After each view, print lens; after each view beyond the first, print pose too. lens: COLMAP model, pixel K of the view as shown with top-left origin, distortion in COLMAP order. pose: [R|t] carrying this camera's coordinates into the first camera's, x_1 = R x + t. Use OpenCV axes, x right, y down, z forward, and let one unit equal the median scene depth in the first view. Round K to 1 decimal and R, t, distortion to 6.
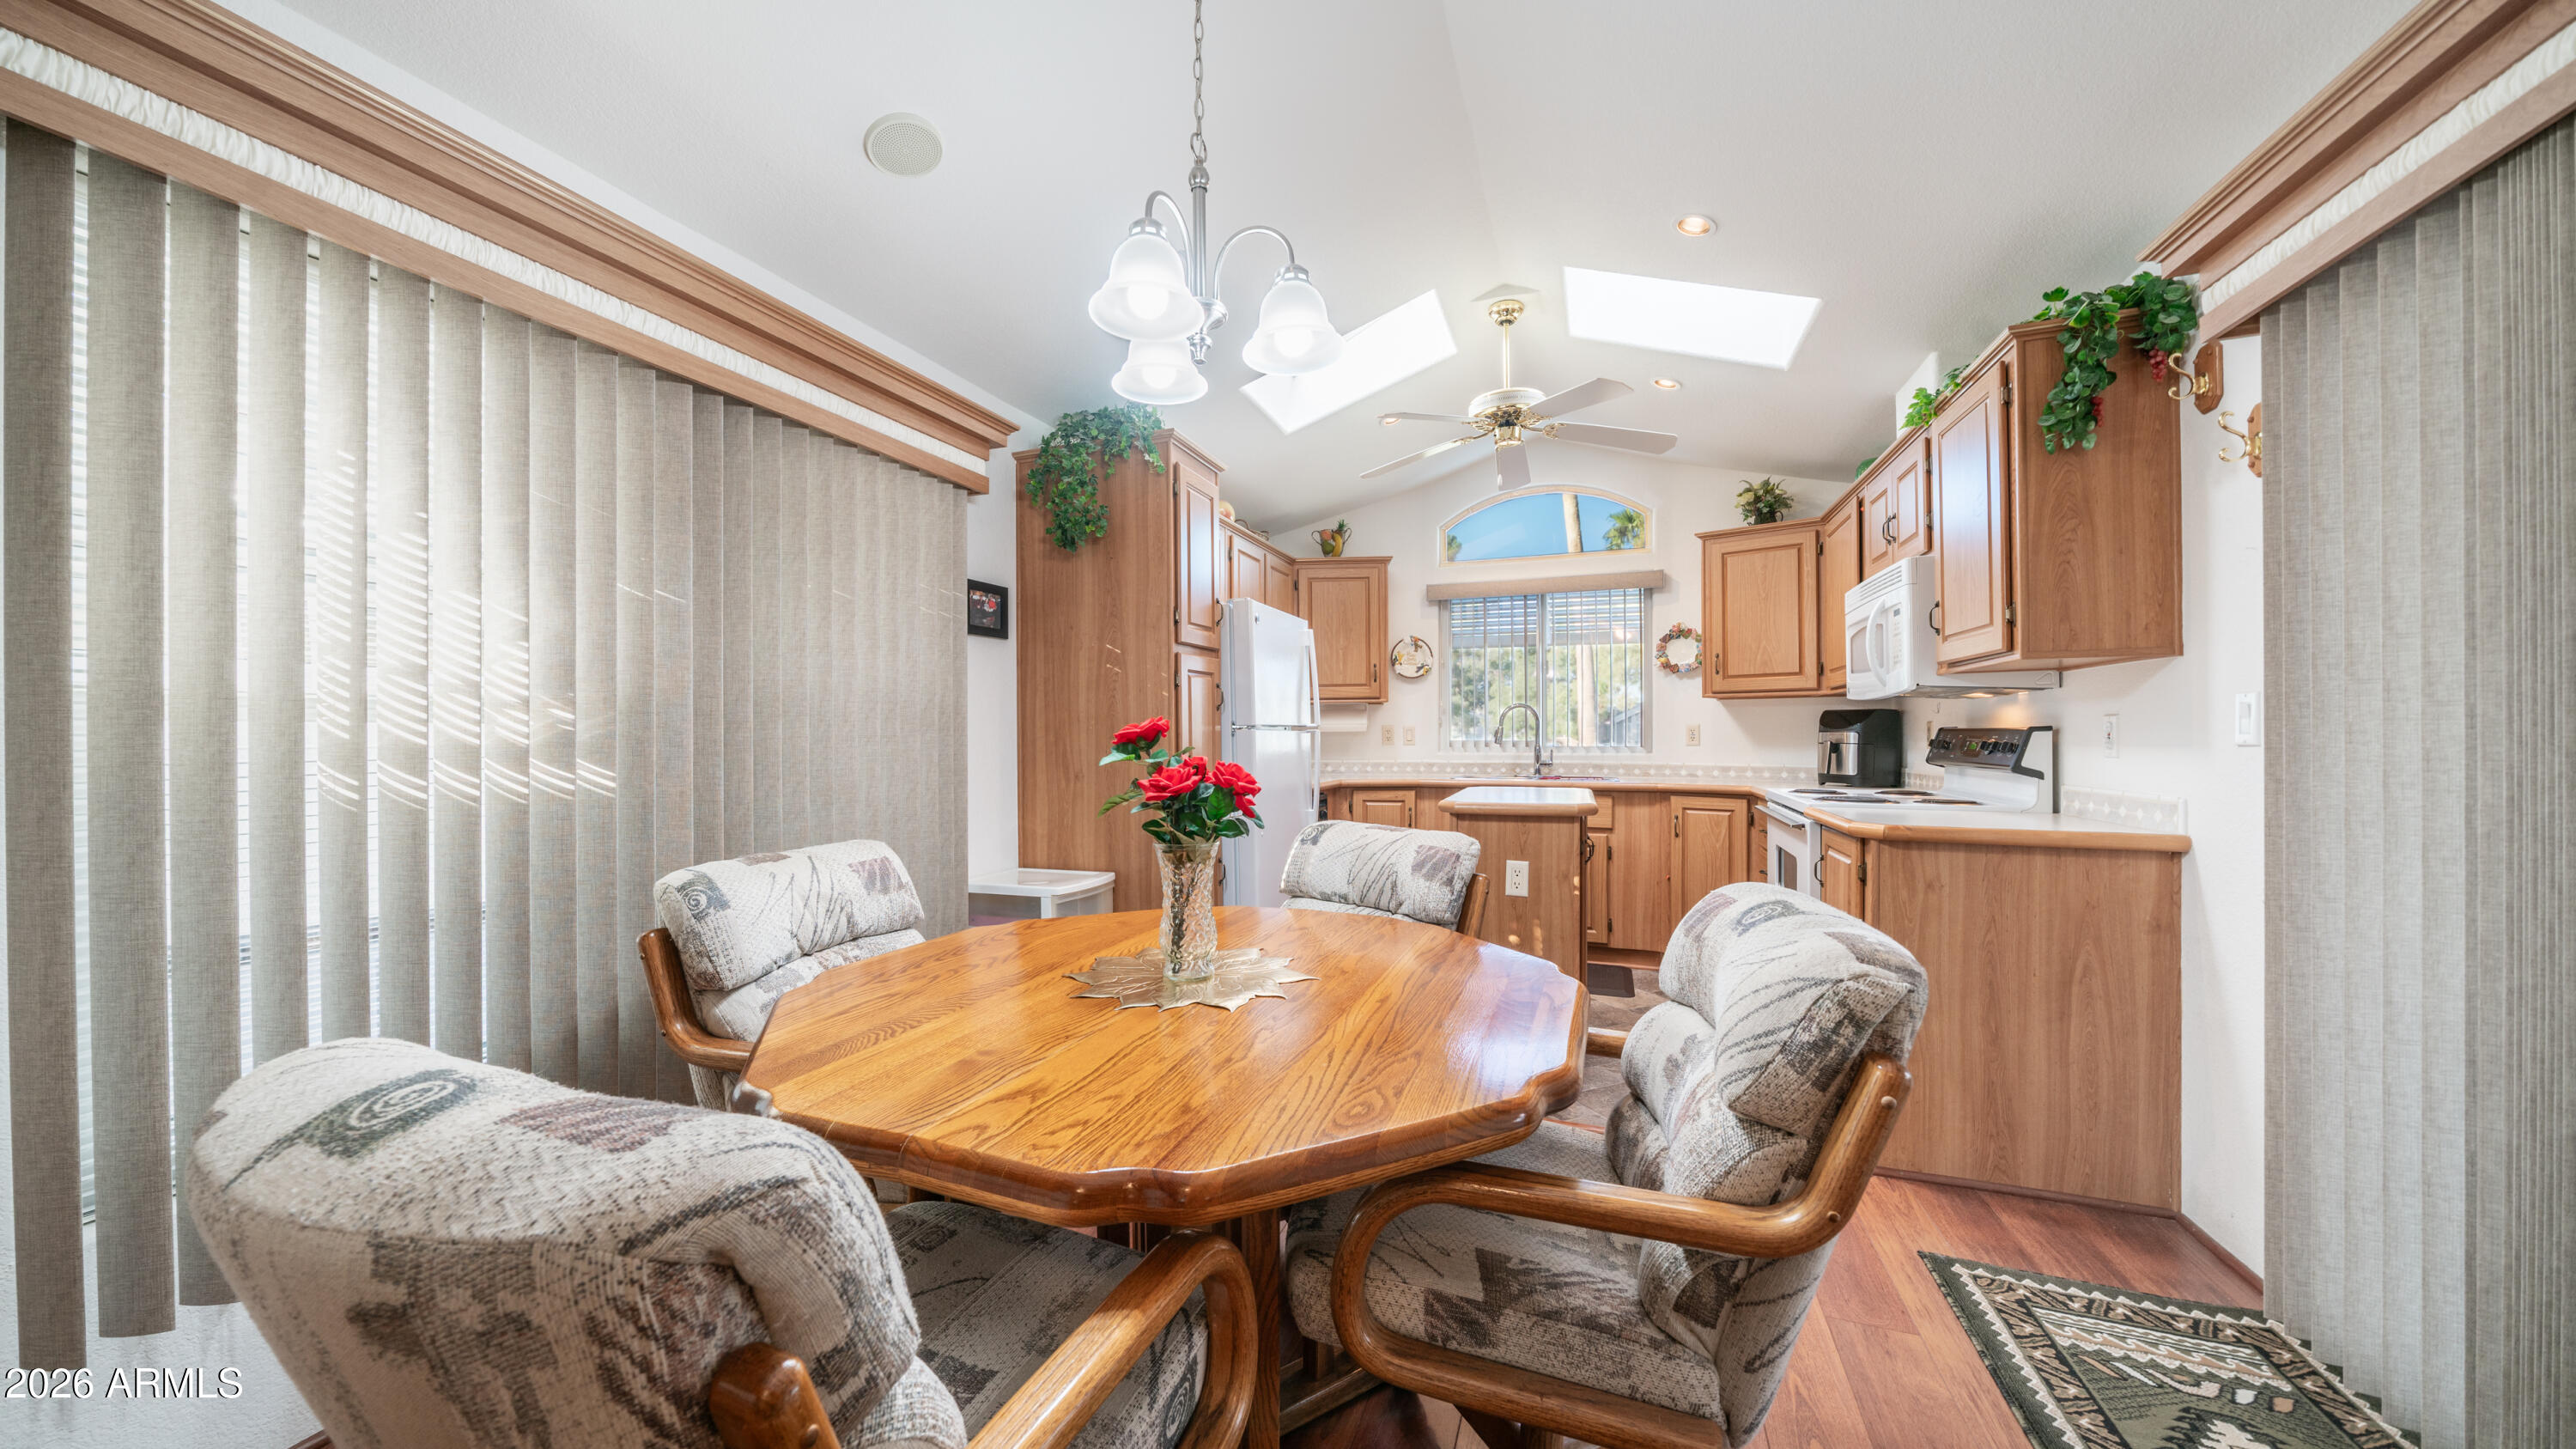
lens RADIAL K [[904.1, 0, 1253.1], [0, 904.1, 733.6], [0, 0, 1]] dist [-0.001294, -0.000240]
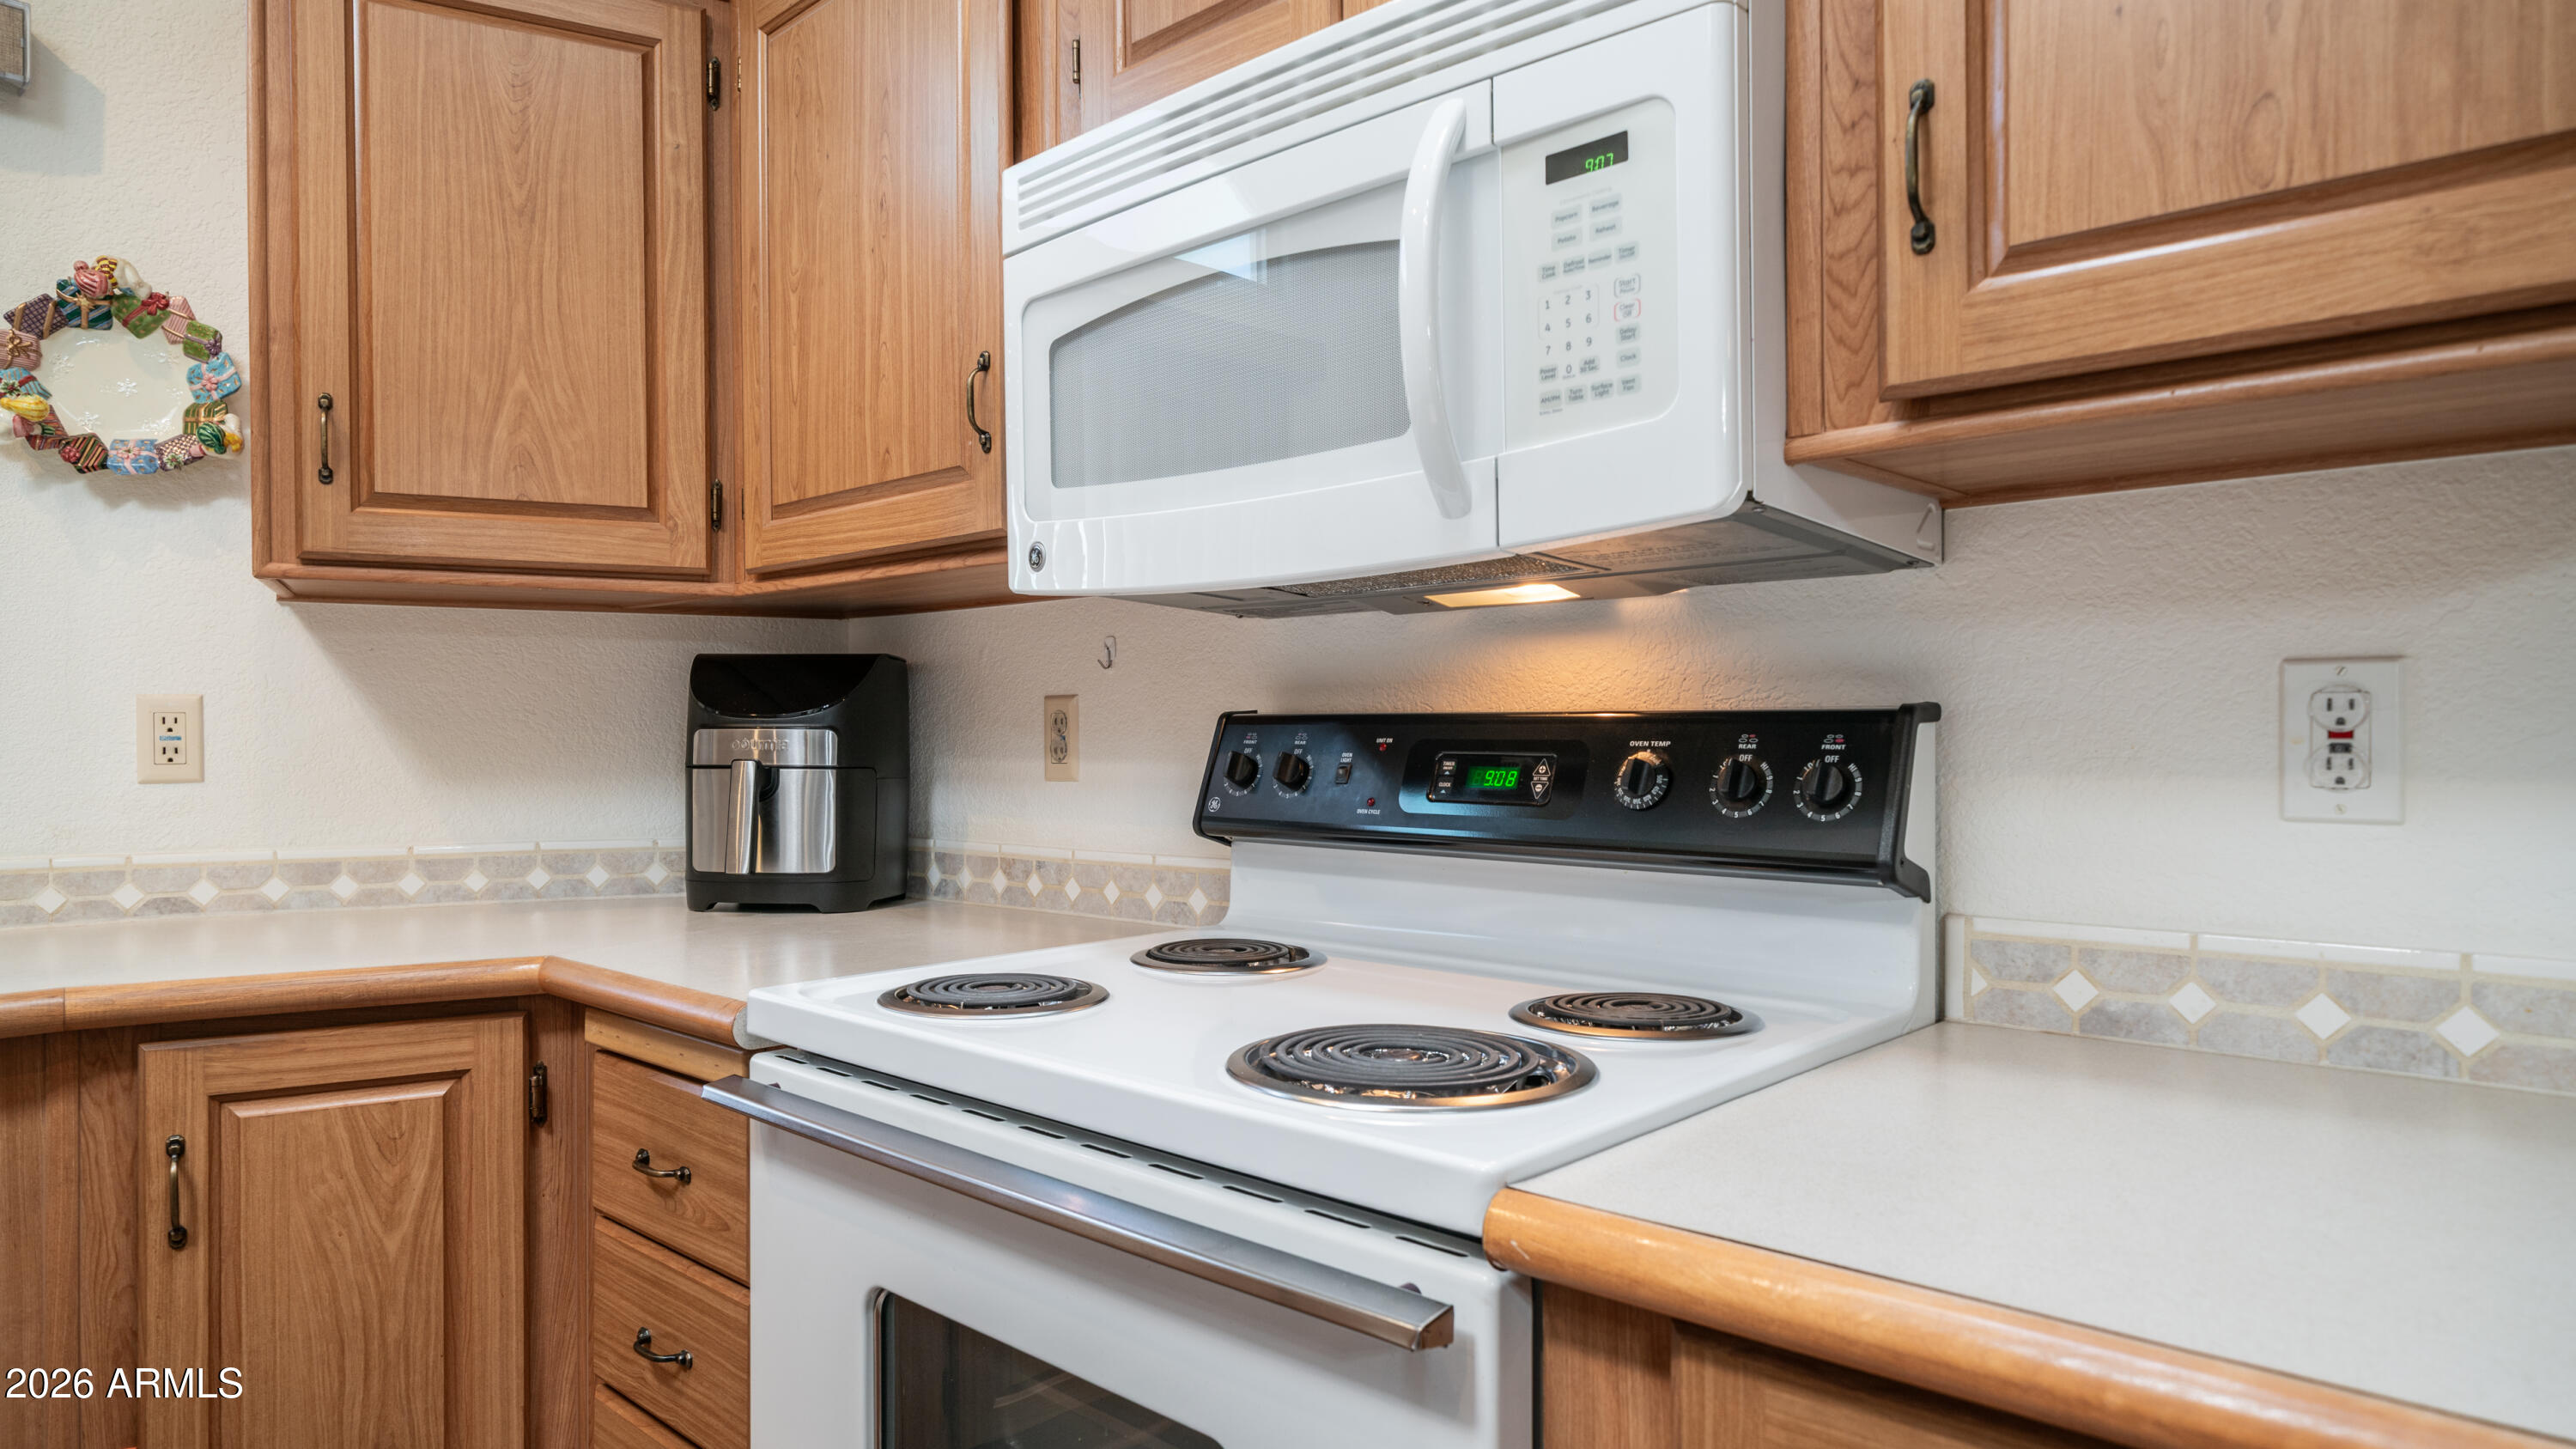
lens RADIAL K [[1547.4, 0, 1286.0], [0, 1547.4, 736.6], [0, 0, 1]] dist [0.017804, -0.000066]
pose [[0.384566, 0.001453, 0.923096, 0.219399], [-0.000064, 0.999999, -0.001548, 0.001693], [-0.923098, 0.000536, 0.384565, 0.574274]]
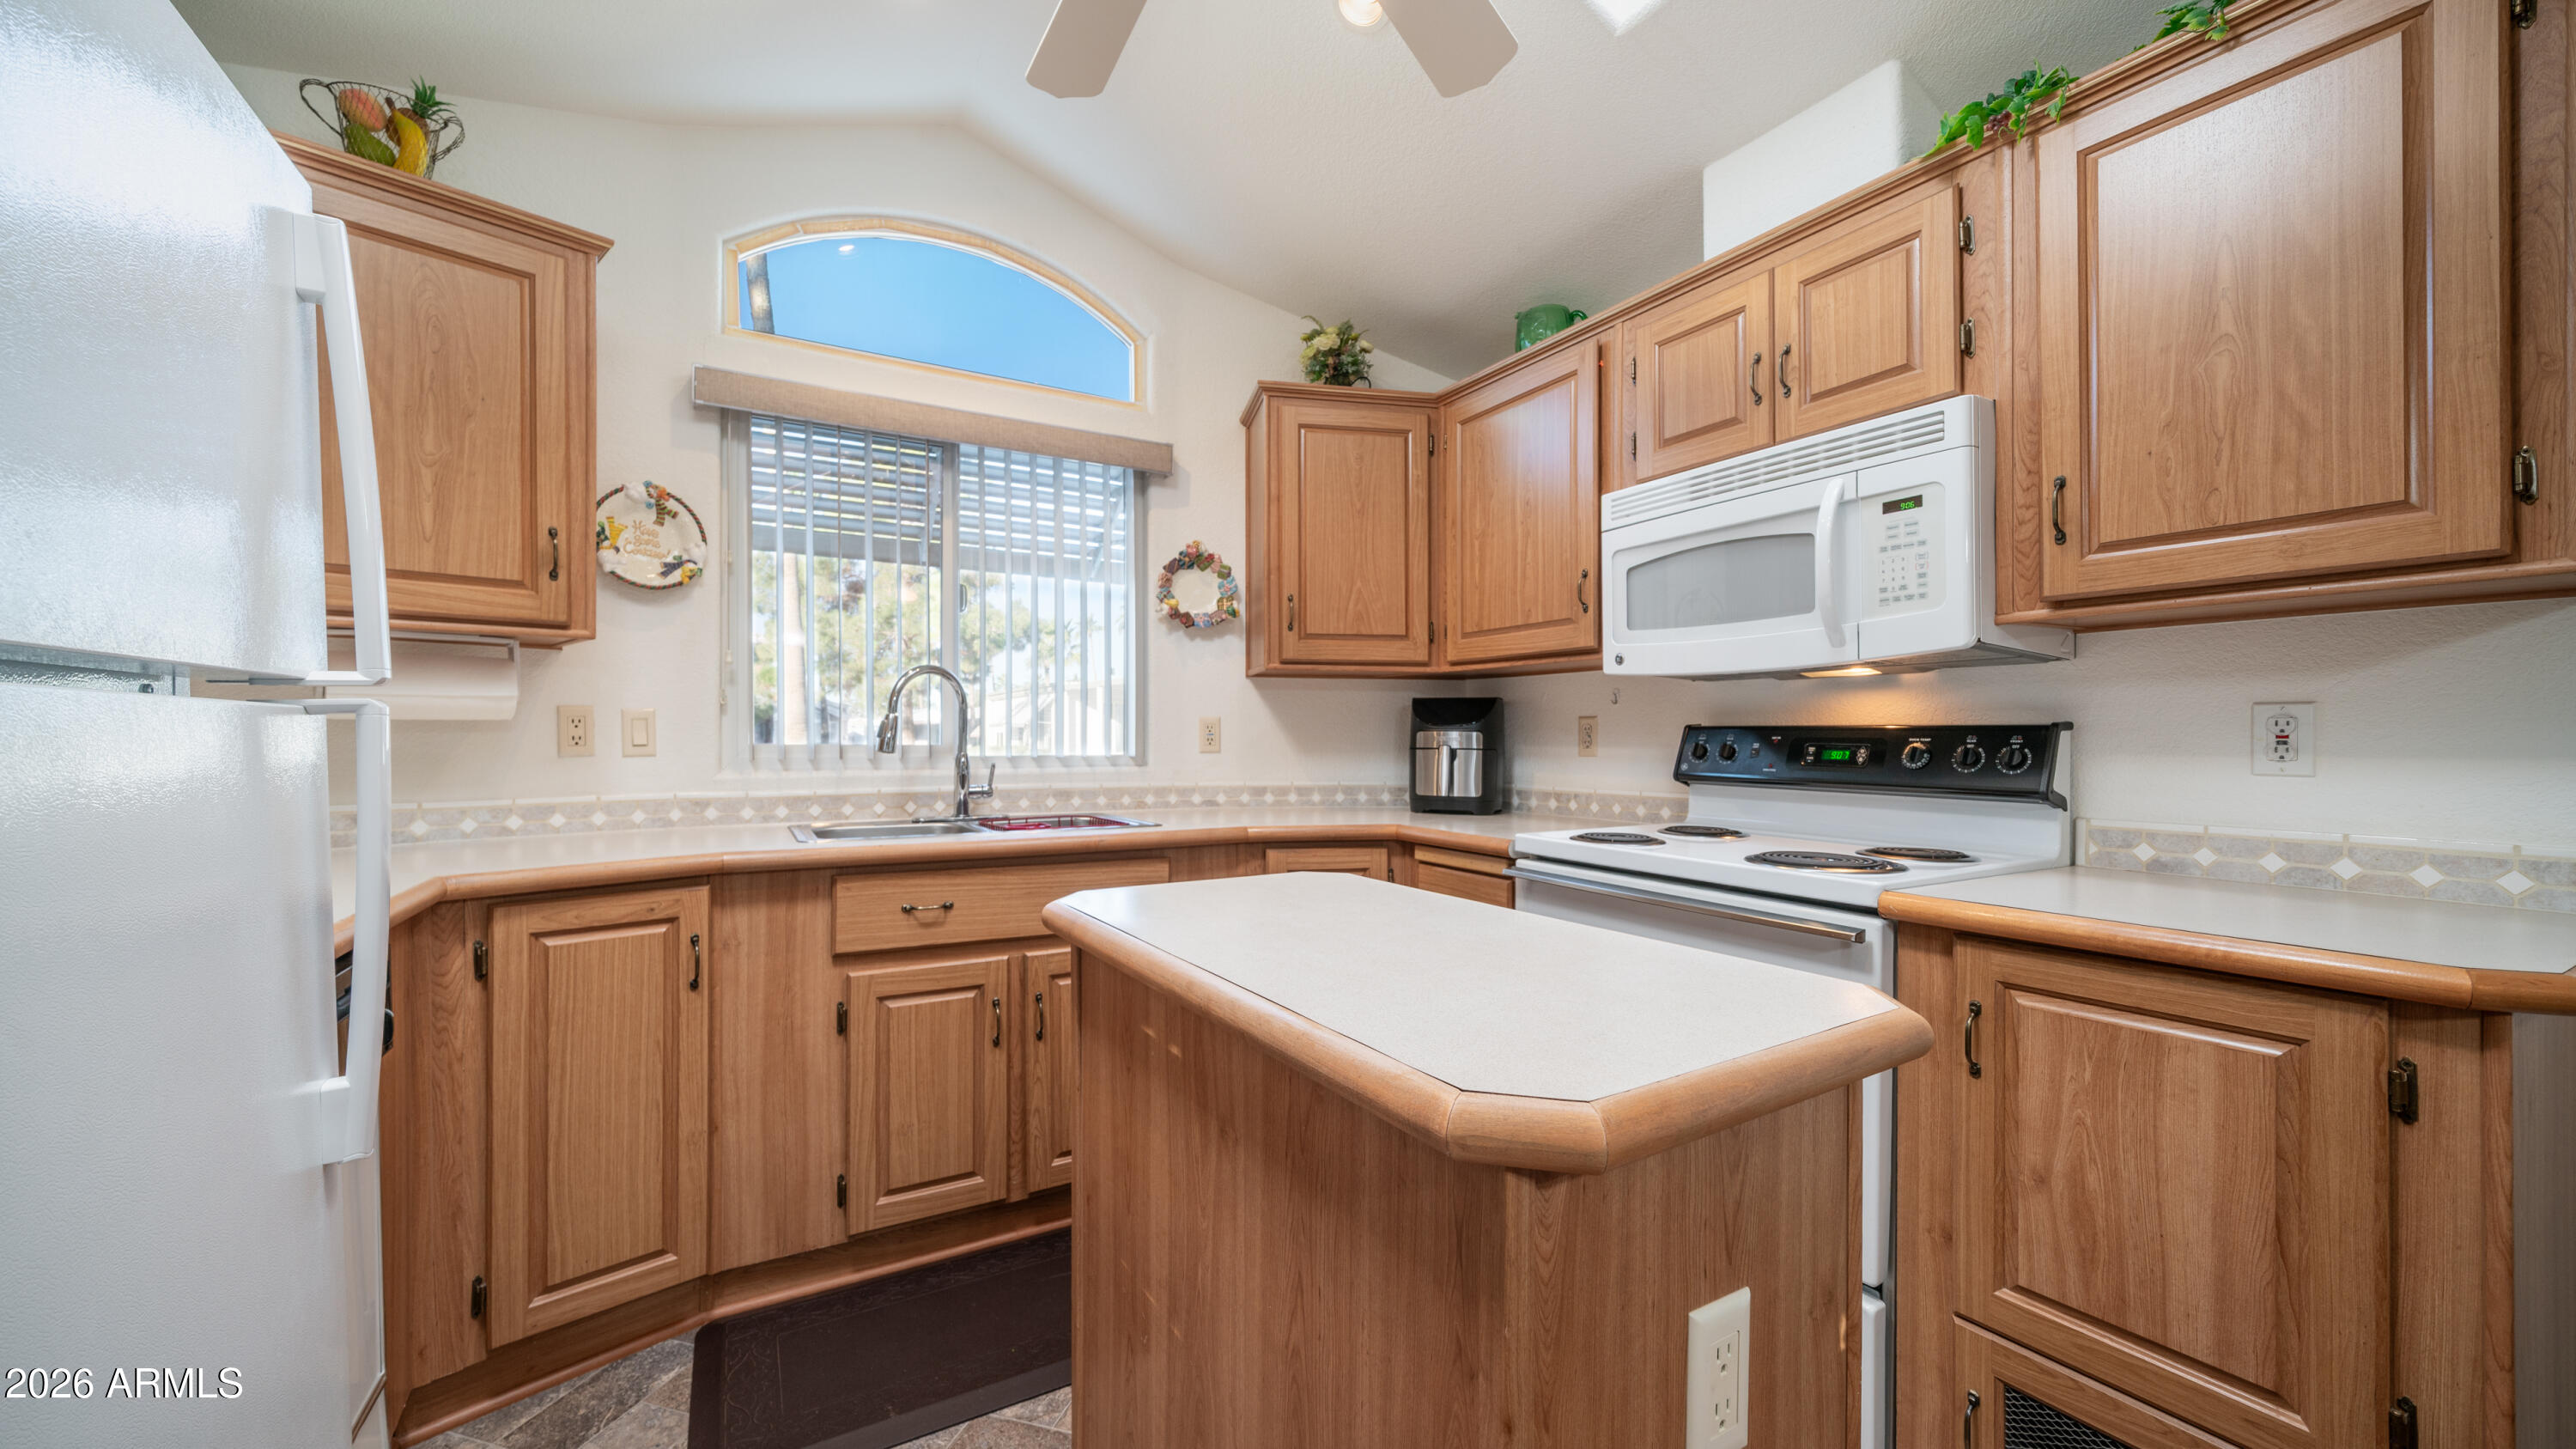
lens RADIAL K [[979.5, 0, 1281.8], [0, 979.5, 735.5], [0, 0, 1]] dist [0.000783, 0.000283]
pose [[0.638678, 0.005689, 0.769453, 0.024245], [-0.005894, 0.999980, -0.002501, 0.003408], [-0.769452, -0.002938, 0.638698, 0.566365]]
